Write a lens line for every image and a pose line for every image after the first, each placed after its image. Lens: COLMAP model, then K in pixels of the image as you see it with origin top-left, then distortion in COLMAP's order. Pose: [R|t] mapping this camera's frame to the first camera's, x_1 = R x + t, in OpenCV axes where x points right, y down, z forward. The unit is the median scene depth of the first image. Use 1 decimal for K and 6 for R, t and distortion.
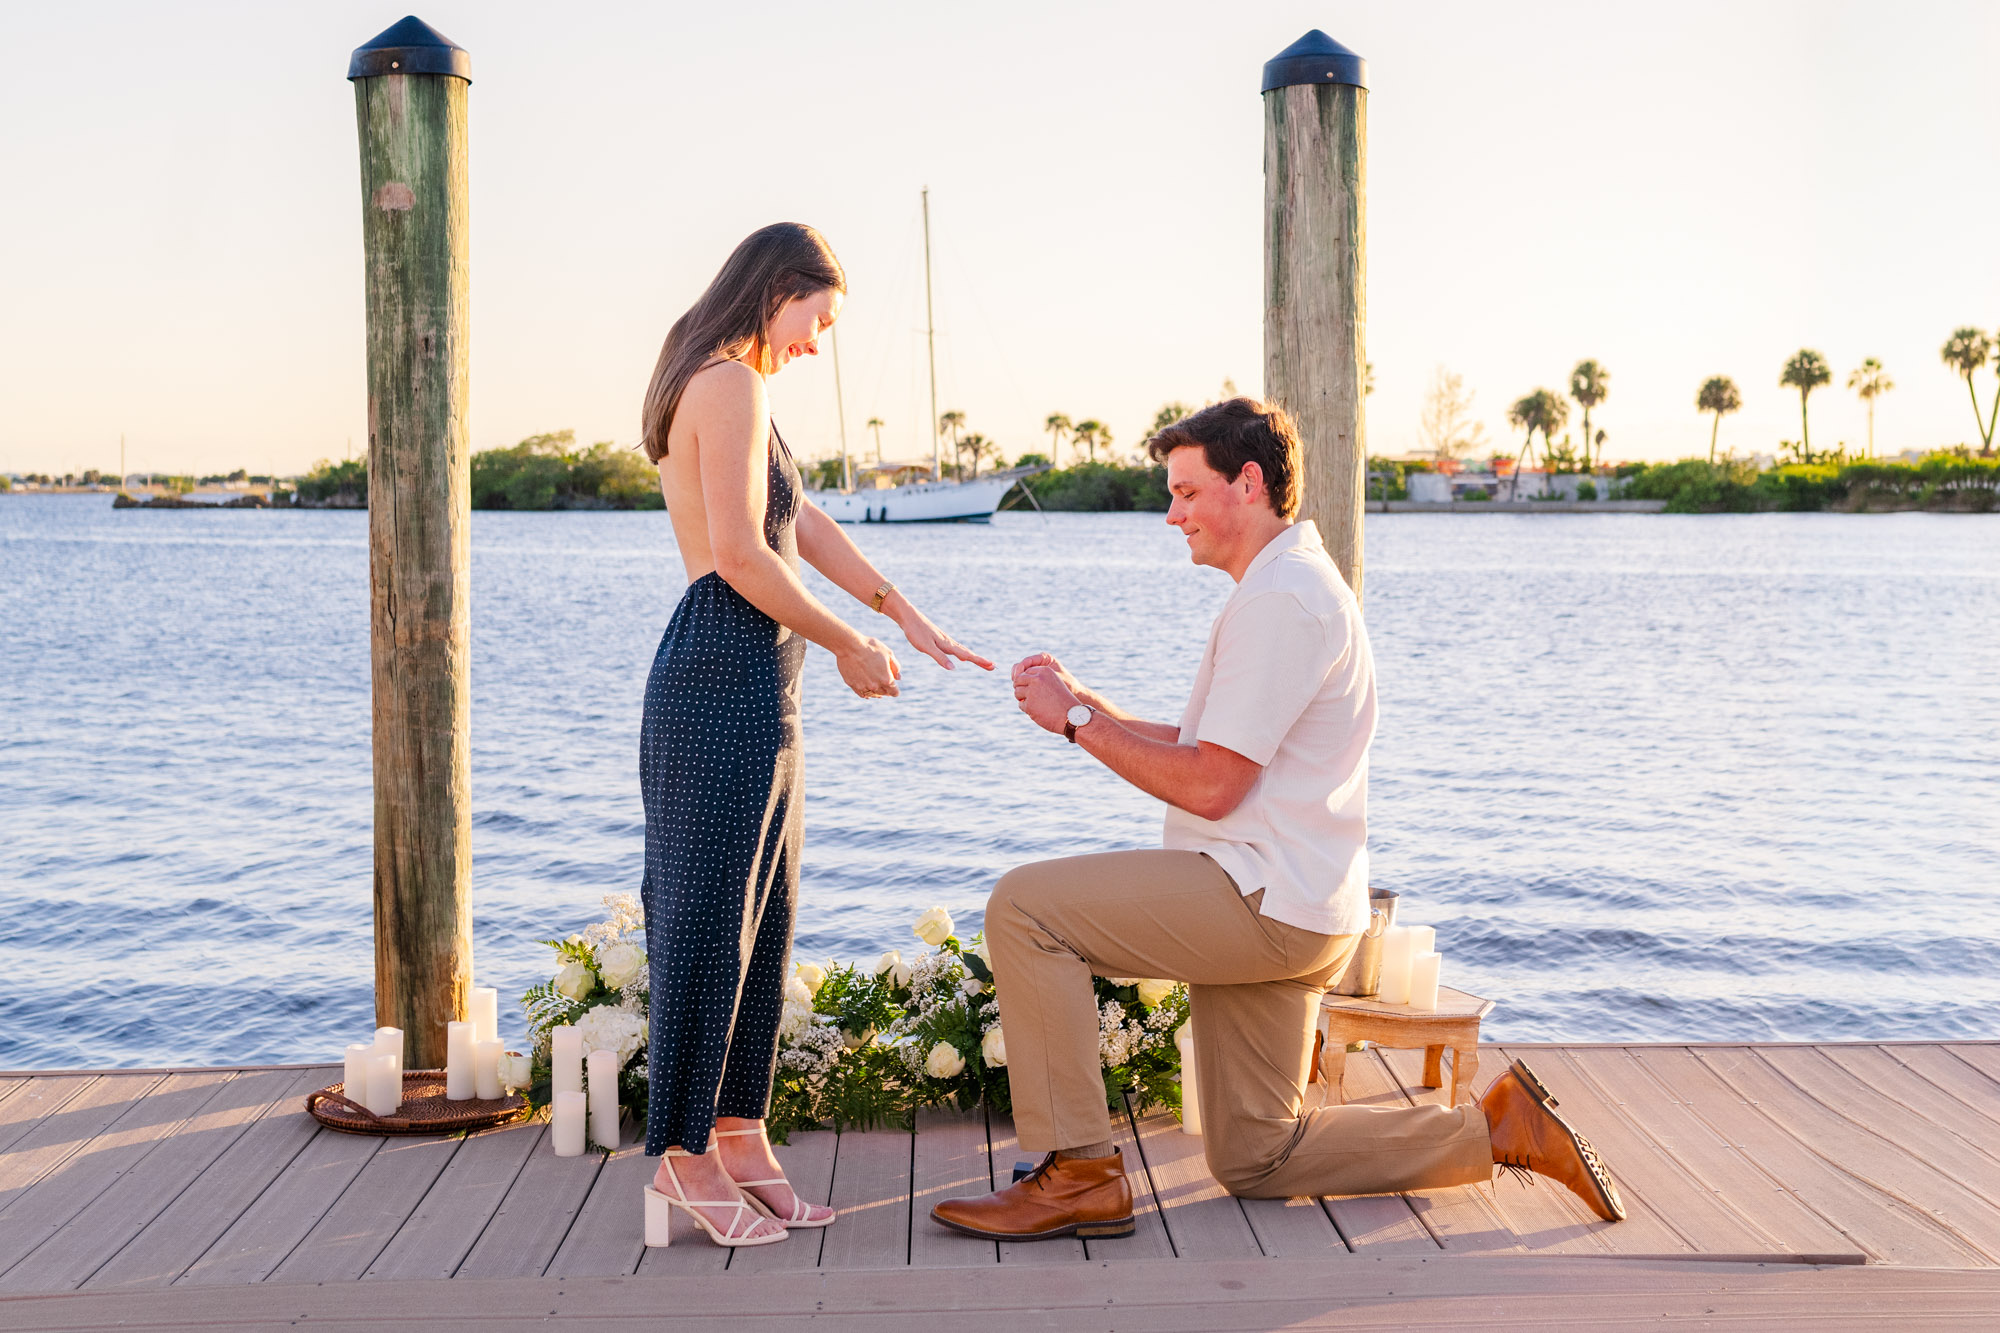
lens RADIAL K [[2982.0, 0, 1222.5], [0, 2982.0, 545.1], [0, 0, 1]] dist [0.004820, 0.000000]
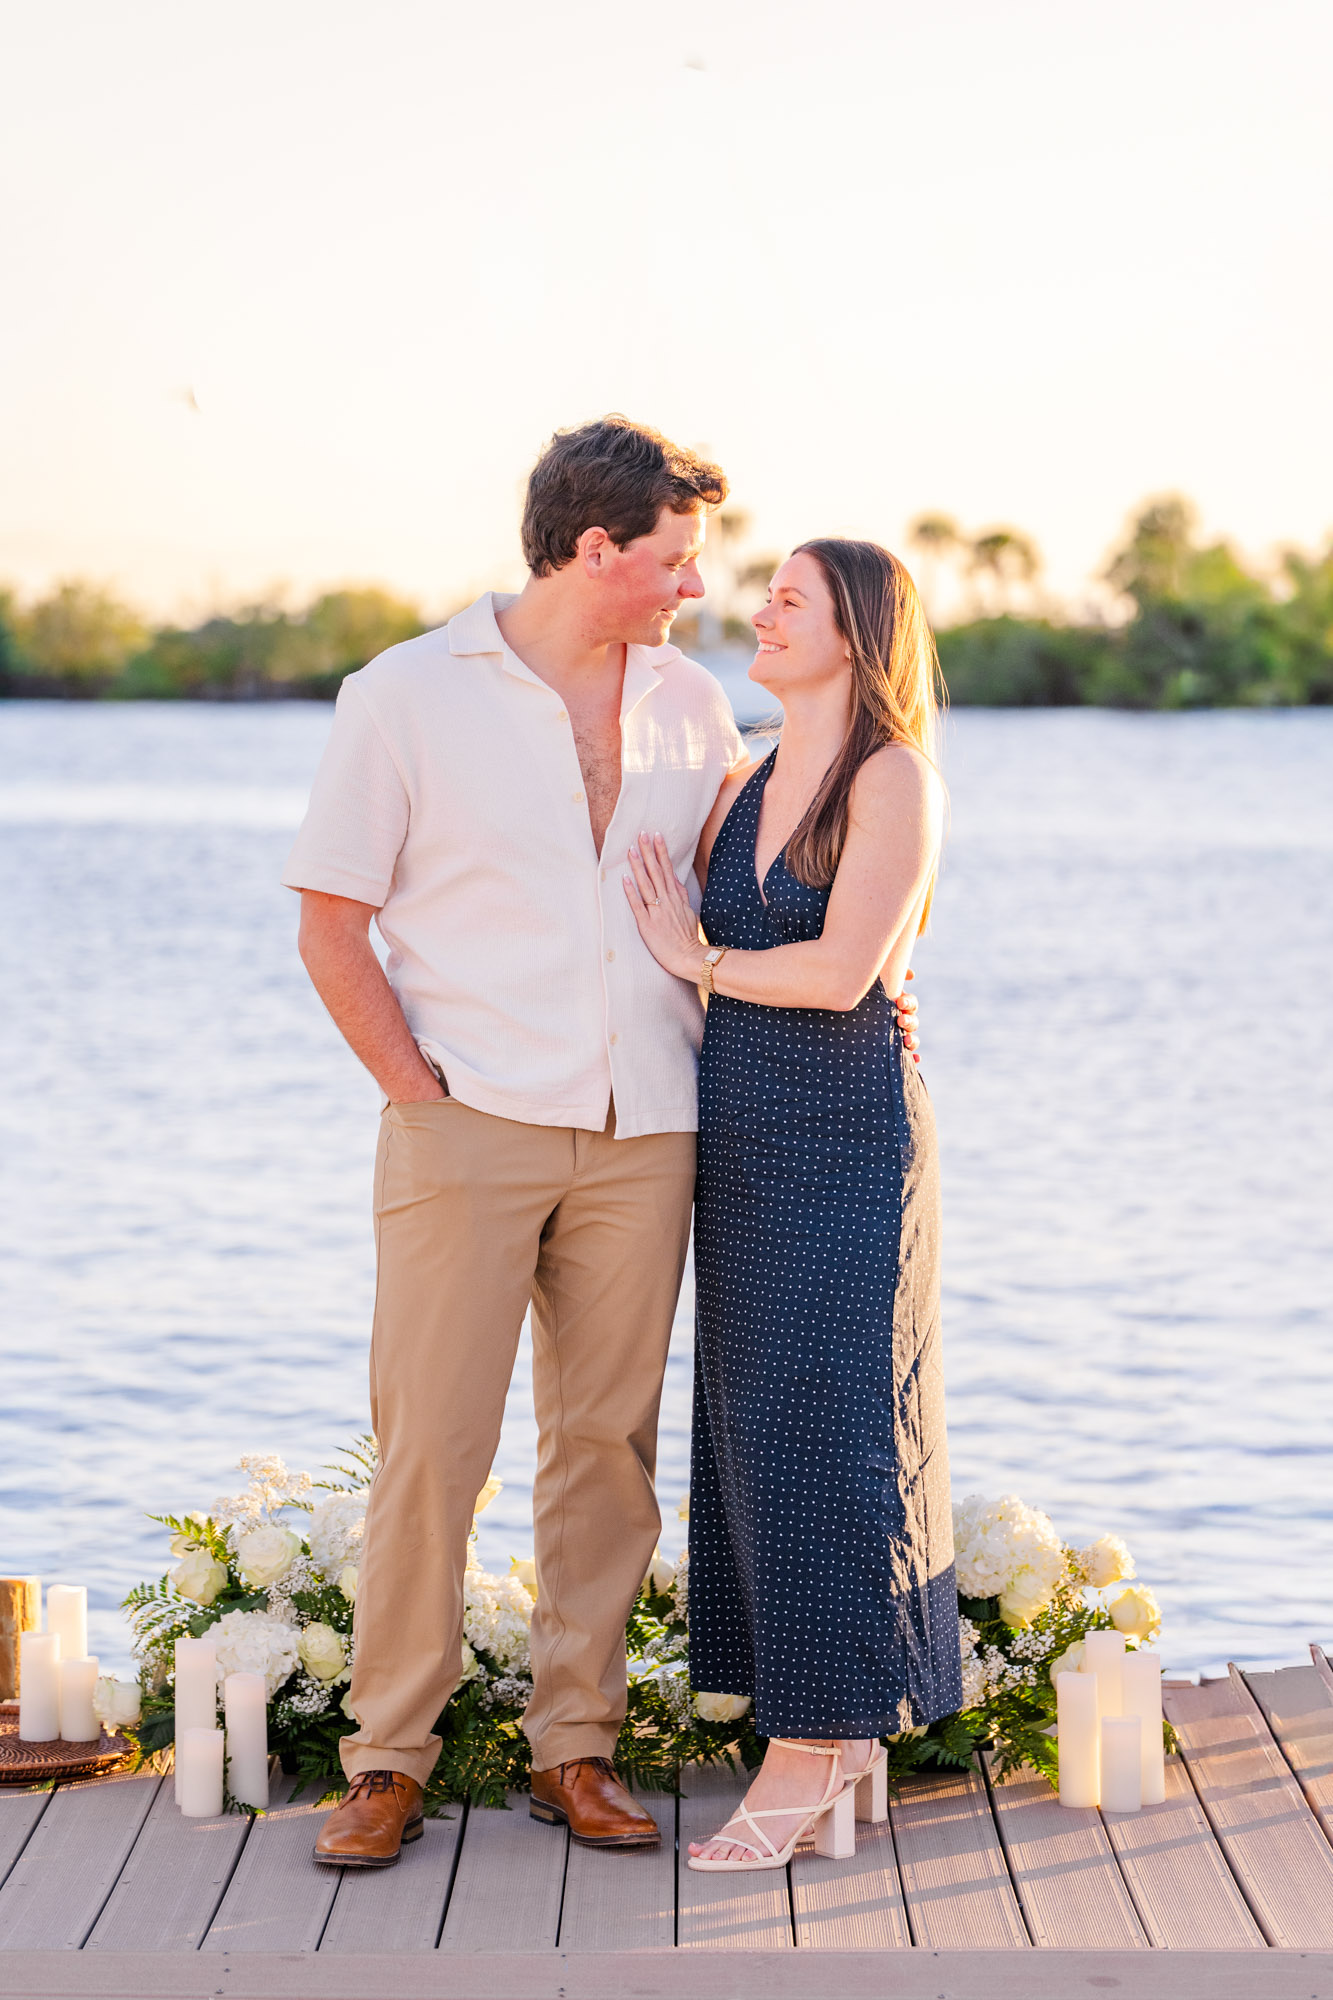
lens RADIAL K [[7368.2, 0, 670.6], [0, 7368.2, 1004.7], [0, 0, 1]] dist [-0.055920, 0.000000]
pose [[0.995594, 0.009161, -0.093319, 0.055032], [-0.003871, 0.998384, 0.056703, -0.088367], [0.093688, -0.056092, 0.994020, -0.714803]]
